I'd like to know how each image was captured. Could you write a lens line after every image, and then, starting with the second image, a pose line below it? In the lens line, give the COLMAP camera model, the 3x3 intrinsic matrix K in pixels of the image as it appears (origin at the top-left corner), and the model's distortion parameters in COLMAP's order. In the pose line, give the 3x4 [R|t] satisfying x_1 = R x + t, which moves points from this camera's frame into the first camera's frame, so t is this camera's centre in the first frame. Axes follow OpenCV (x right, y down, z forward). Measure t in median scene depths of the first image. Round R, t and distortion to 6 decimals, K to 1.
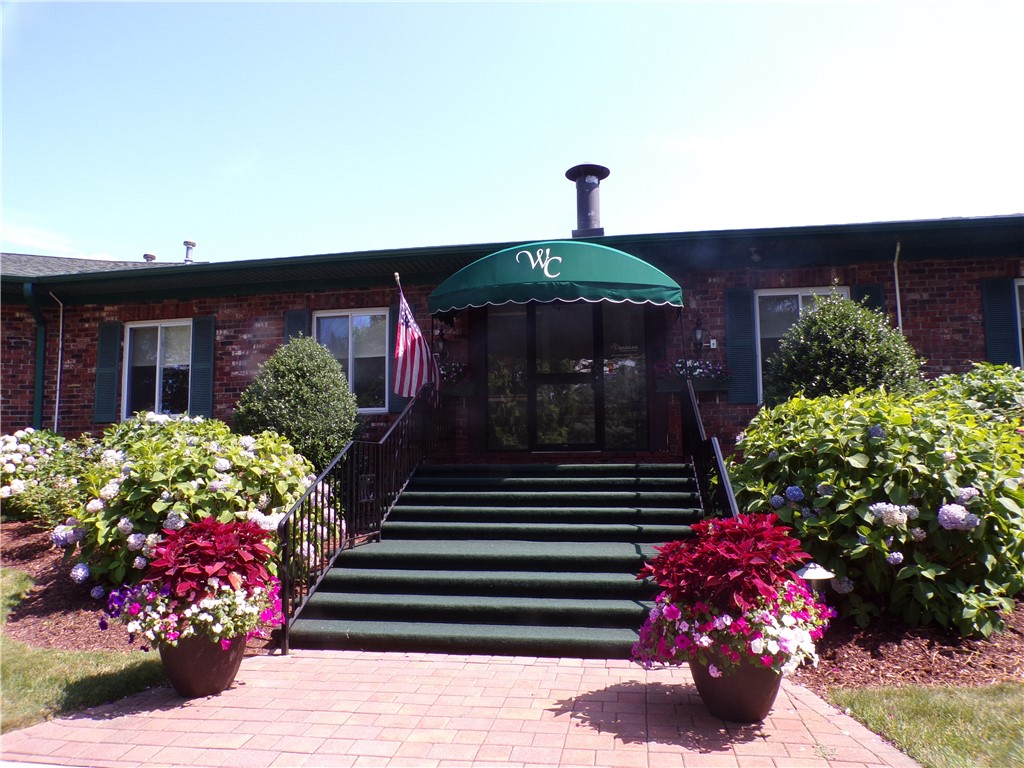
lens RADIAL K [[704.6, 0, 512.0], [0, 704.6, 384.0], [0, 0, 1]] dist [-0.048950, 0.001183]
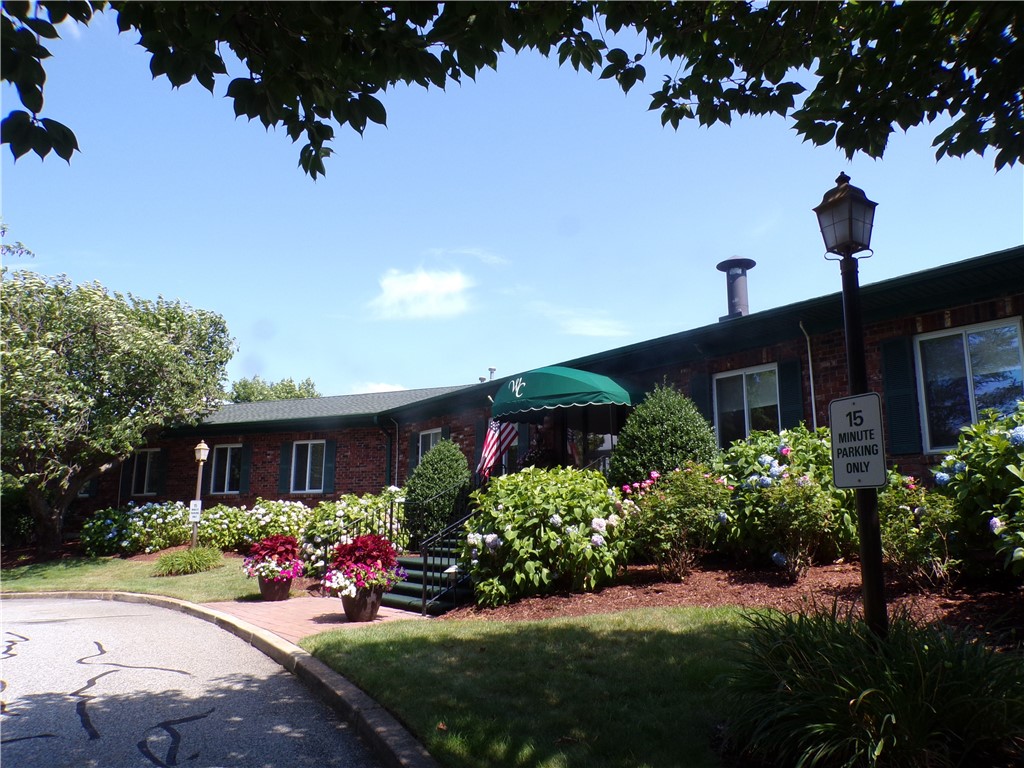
lens RADIAL K [[728.0, 0, 512.0], [0, 728.0, 384.0], [0, 0, 1]] dist [0.006816, 0.002242]
pose [[0.729829, -0.117340, -0.673484, 1.003460], [0.064401, 0.992579, -0.103147, -0.005669], [0.680590, 0.031906, 0.731970, -0.214143]]
